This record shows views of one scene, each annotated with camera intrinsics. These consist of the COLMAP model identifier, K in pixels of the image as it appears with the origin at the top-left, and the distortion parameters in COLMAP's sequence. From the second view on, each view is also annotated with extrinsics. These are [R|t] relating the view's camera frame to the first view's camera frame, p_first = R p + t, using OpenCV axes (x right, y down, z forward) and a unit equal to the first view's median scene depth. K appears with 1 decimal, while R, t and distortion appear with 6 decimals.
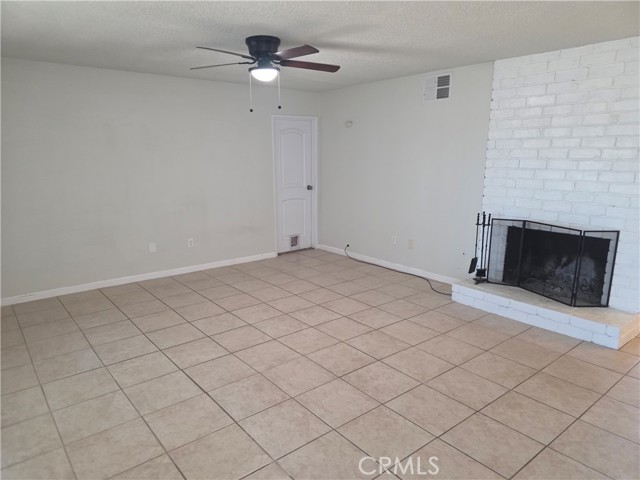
lens RADIAL K [[426.3, 0, 313.0], [0, 426.3, 241.1], [0, 0, 1]] dist [0.047795, -0.038445]
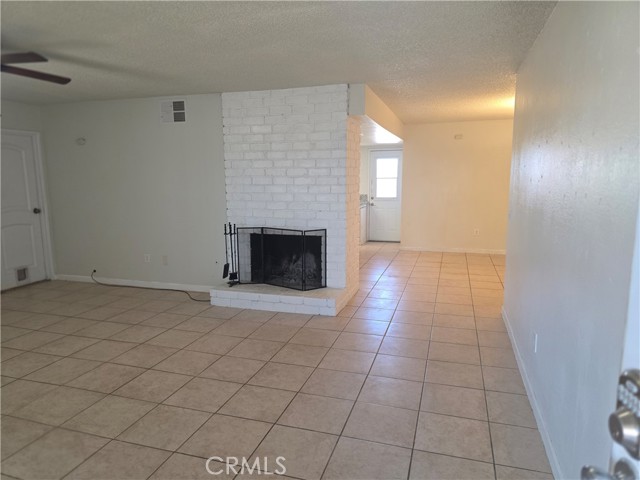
lens RADIAL K [[426.3, 0, 322.3], [0, 426.3, 242.6], [0, 0, 1]] dist [0.047795, -0.038445]
pose [[0.822704, -0.090246, 0.561261, -0.045946], [0.122891, 0.992206, -0.020598, 0.043981], [-0.555028, 0.085920, 0.827383, -0.081254]]
